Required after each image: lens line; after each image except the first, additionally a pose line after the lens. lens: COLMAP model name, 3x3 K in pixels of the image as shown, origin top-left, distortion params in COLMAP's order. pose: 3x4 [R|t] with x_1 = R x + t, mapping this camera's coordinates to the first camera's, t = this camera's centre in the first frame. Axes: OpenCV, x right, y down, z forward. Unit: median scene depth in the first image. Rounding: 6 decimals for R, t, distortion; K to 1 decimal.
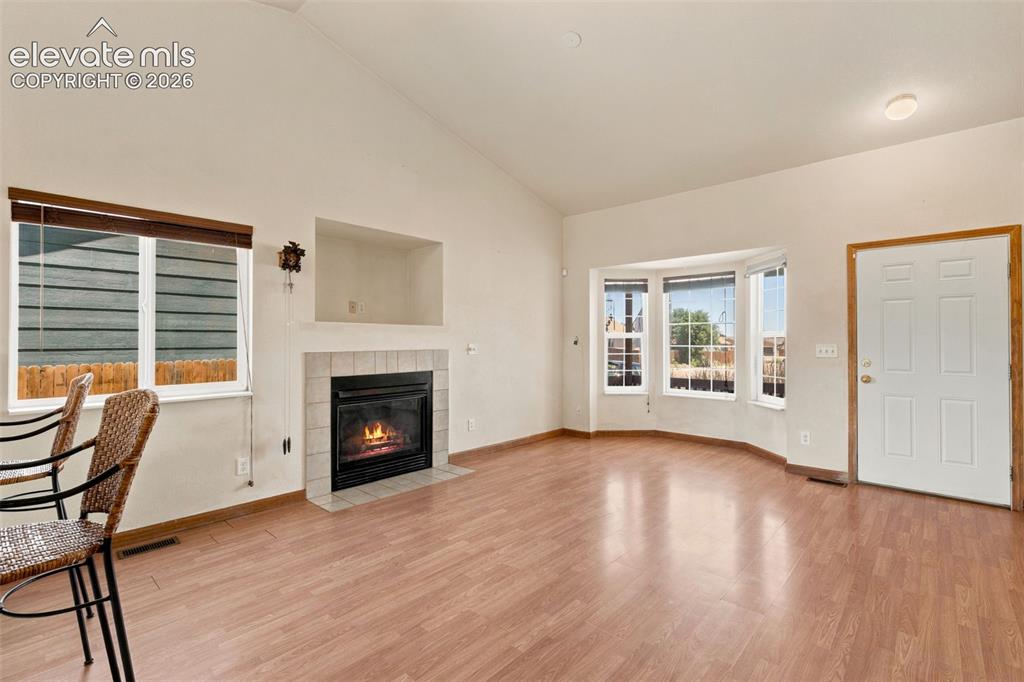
lens RADIAL K [[458.8, 0, 512.0], [0, 458.8, 341.0], [0, 0, 1]] dist [0.001051, -0.000377]
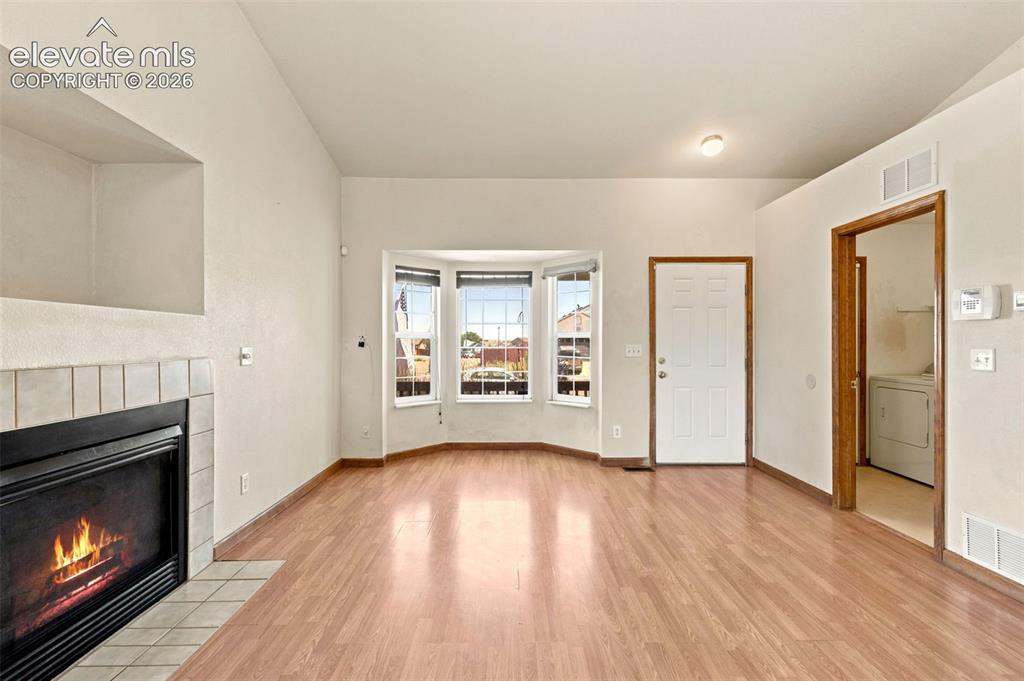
lens RADIAL K [[458.8, 0, 512.0], [0, 458.8, 340.5], [0, 0, 1]] dist [0.001051, -0.000377]
pose [[0.736279, 0.000900, 0.676677, -0.238749], [0.000672, 0.999998, -0.002061, -0.000878], [-0.676677, 0.001972, 0.736277, 0.327258]]
